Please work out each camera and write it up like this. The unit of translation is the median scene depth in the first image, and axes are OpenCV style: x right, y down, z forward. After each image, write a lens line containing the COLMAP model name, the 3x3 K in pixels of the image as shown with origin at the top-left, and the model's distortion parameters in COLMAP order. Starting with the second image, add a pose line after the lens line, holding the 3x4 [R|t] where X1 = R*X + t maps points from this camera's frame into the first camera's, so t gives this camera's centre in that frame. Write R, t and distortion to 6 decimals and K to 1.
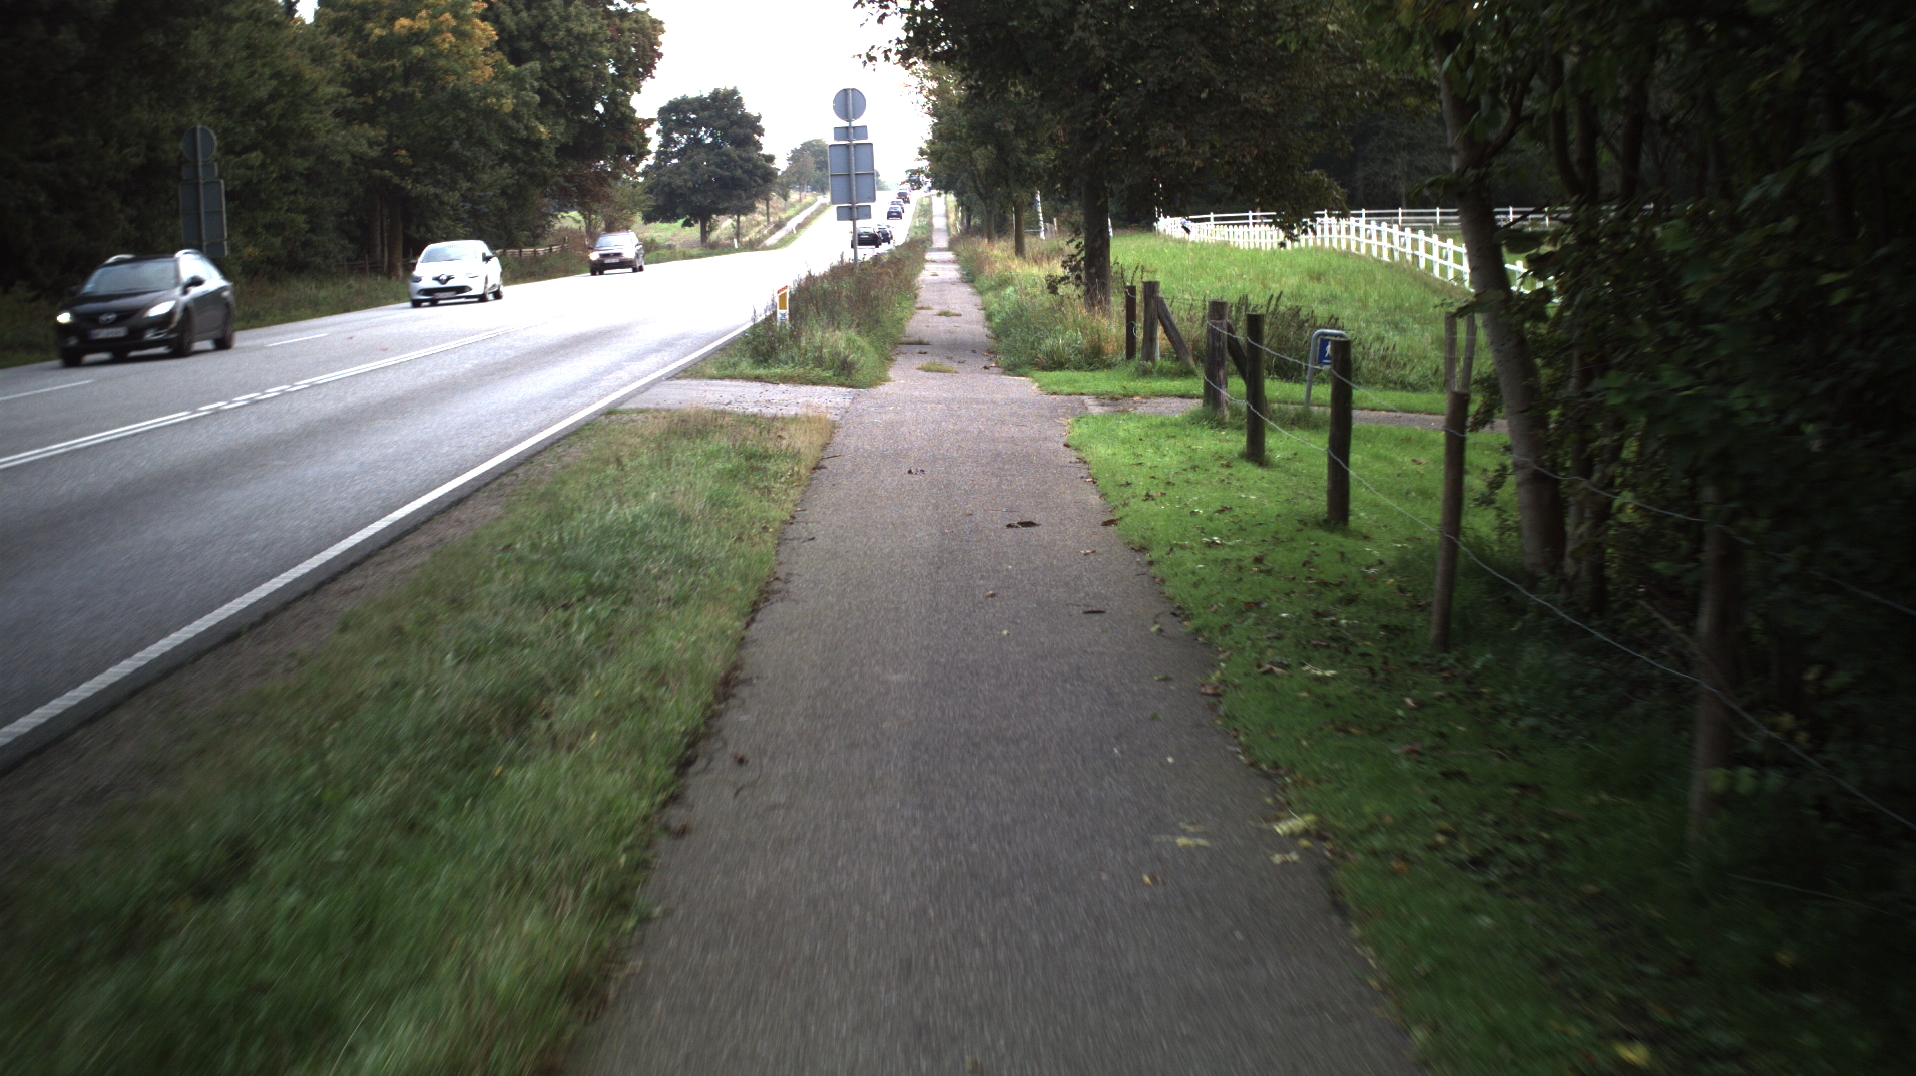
lens RADIAL K [[2821.4, 0, 958.0], [0, 2821.4, 538.0], [0, 0, 1]] dist [-0.193291, 0.076521]
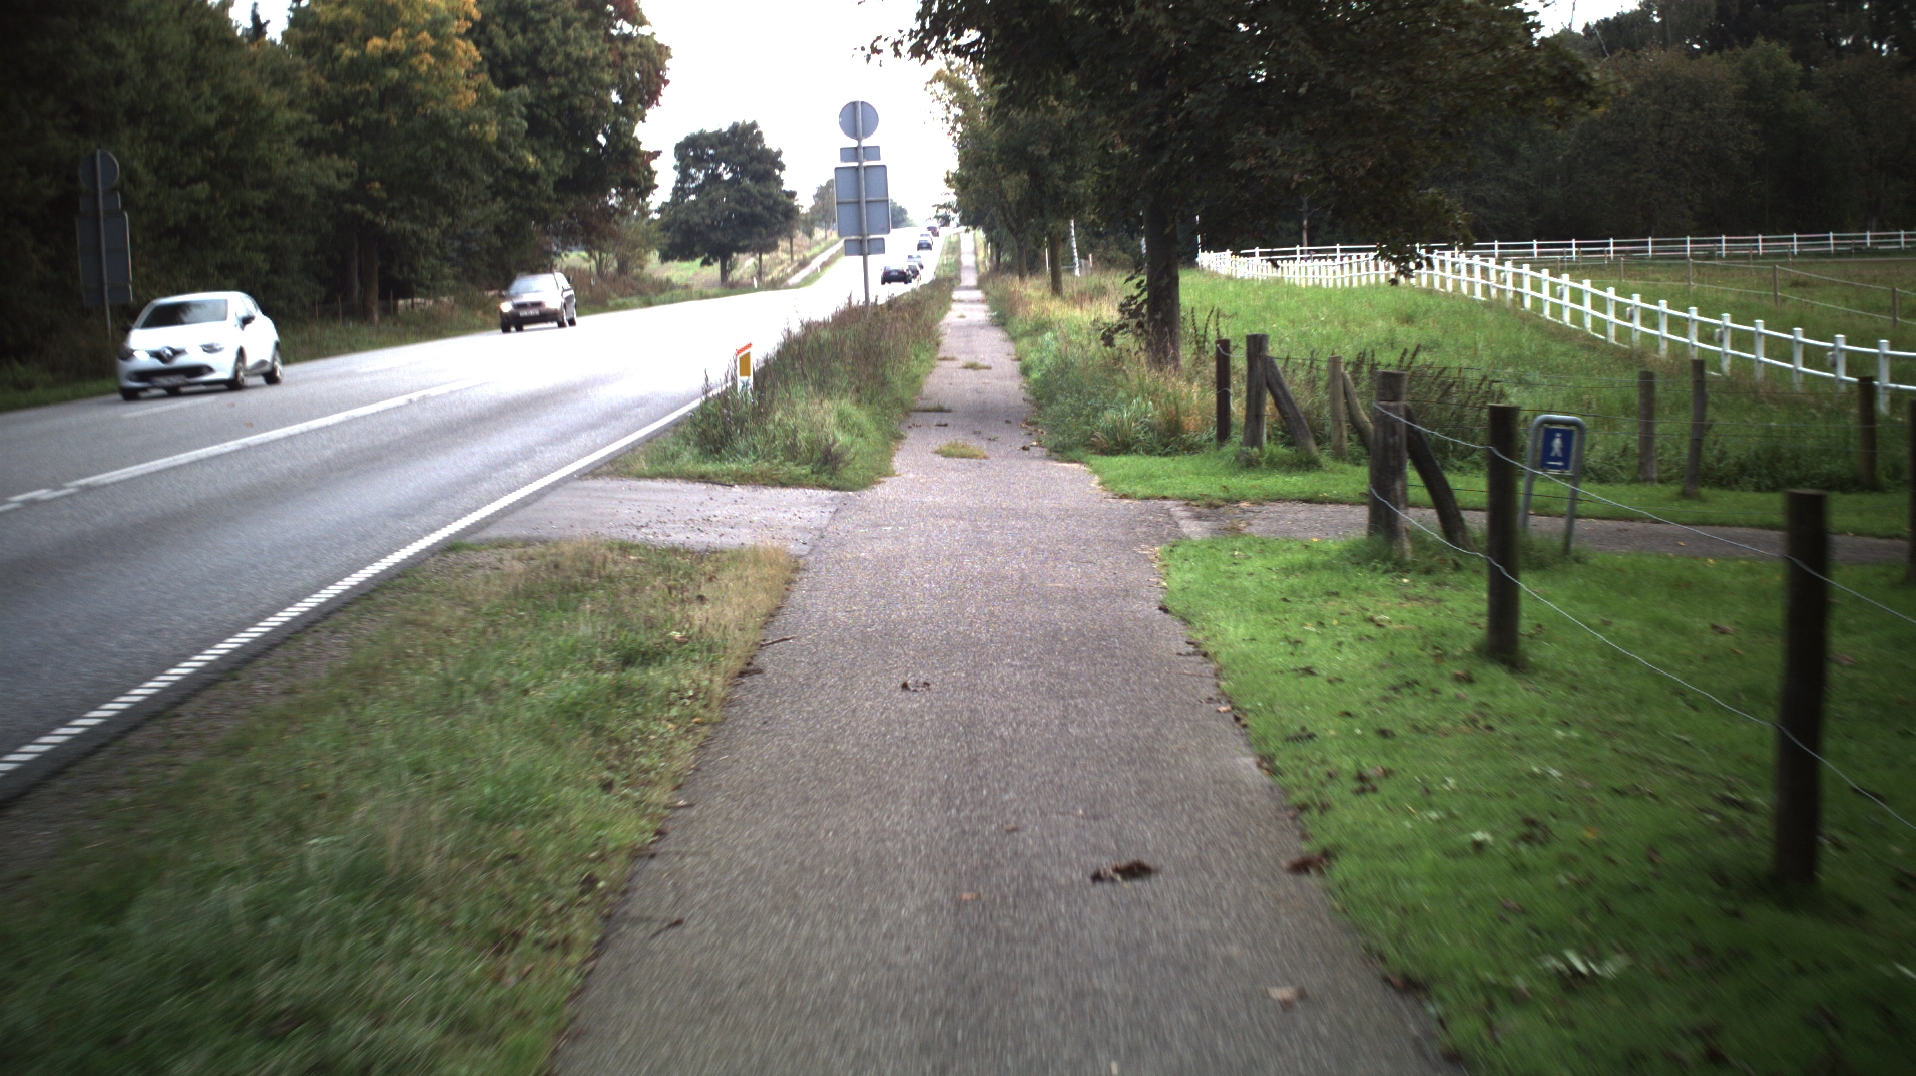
lens RADIAL K [[2821.4, 0, 958.0], [0, 2821.4, 538.0], [0, 0, 1]] dist [-0.193291, 0.076521]
pose [[0.999928, -0.005072, -0.010850, 0.000015], [0.004927, 0.999899, -0.013337, -0.009977], [0.010916, 0.013282, 0.999852, 0.093179]]
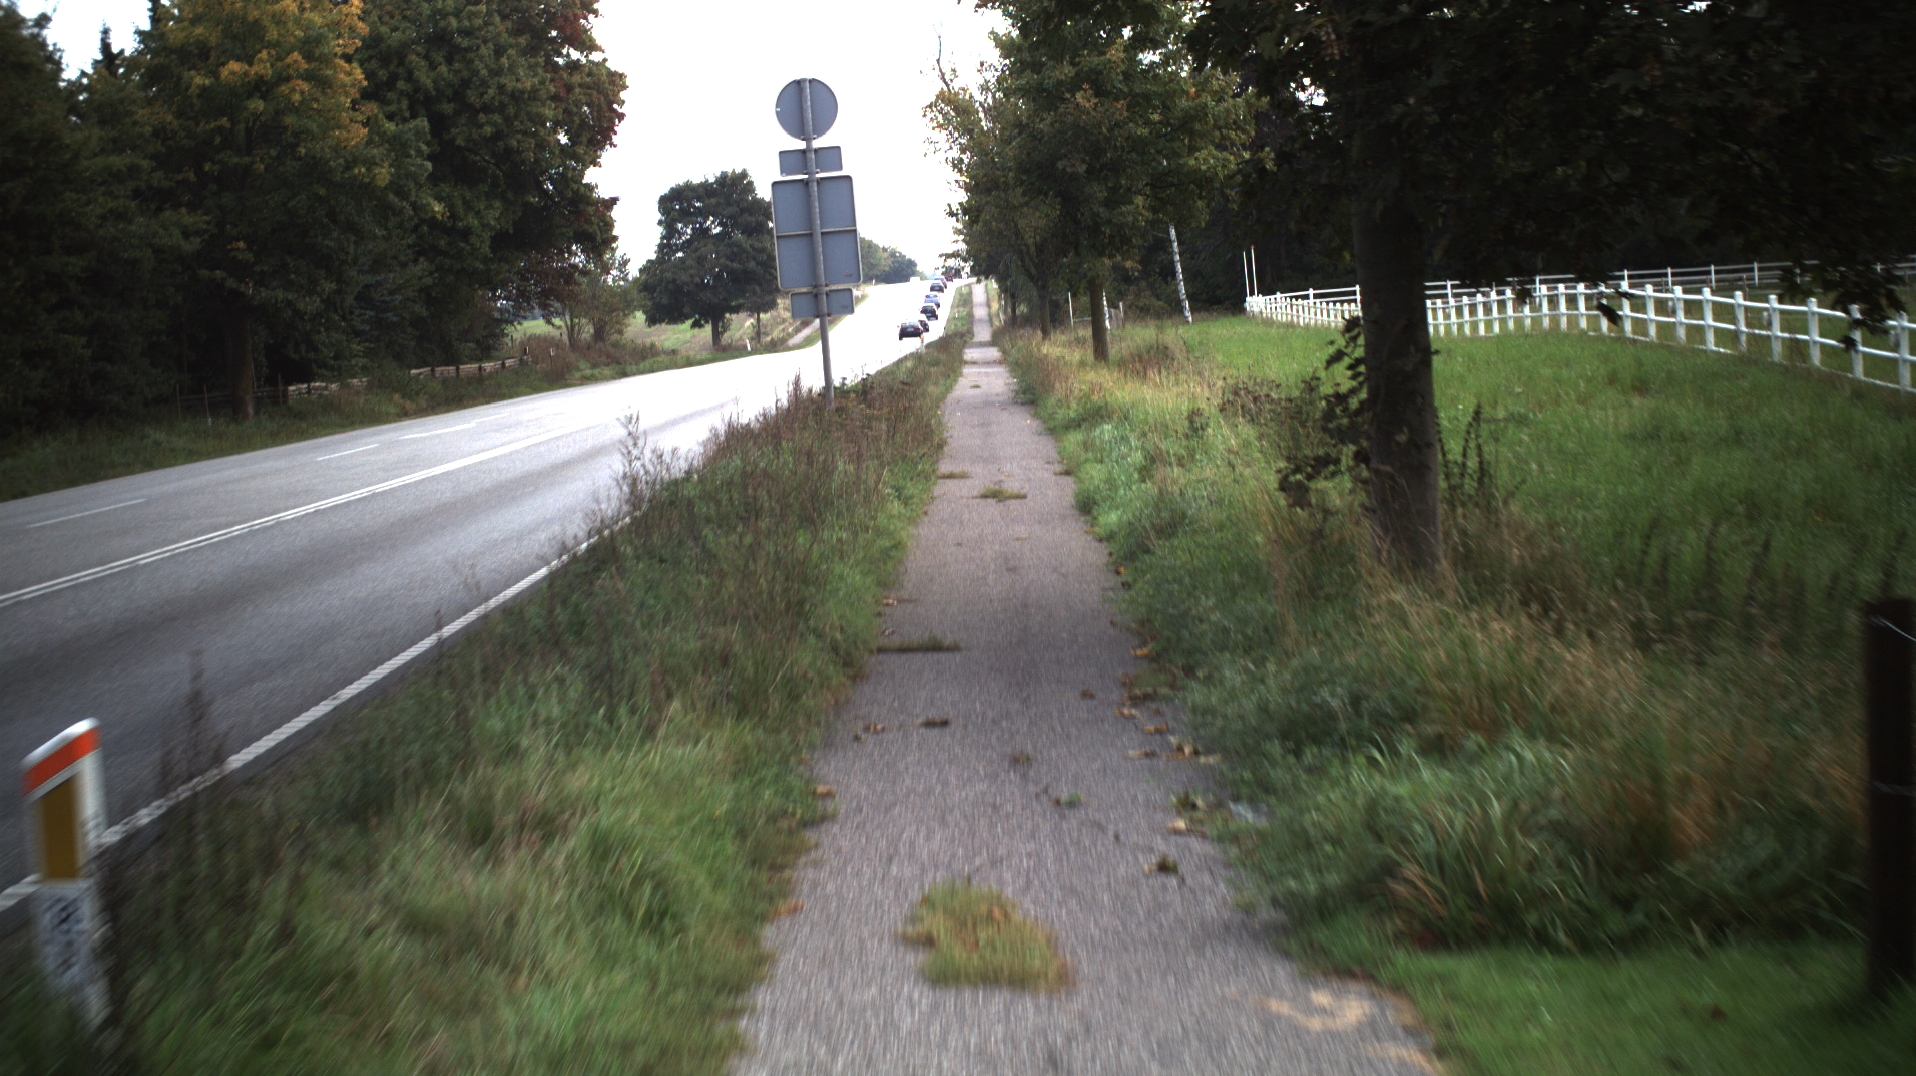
lens RADIAL K [[2821.4, 0, 958.0], [0, 2821.4, 538.0], [0, 0, 1]] dist [-0.193291, 0.076521]
pose [[0.999174, -0.036597, -0.017650, -0.001460], [0.036020, 0.998840, -0.031960, -0.031626], [0.018799, 0.031297, 0.999333, 0.278604]]
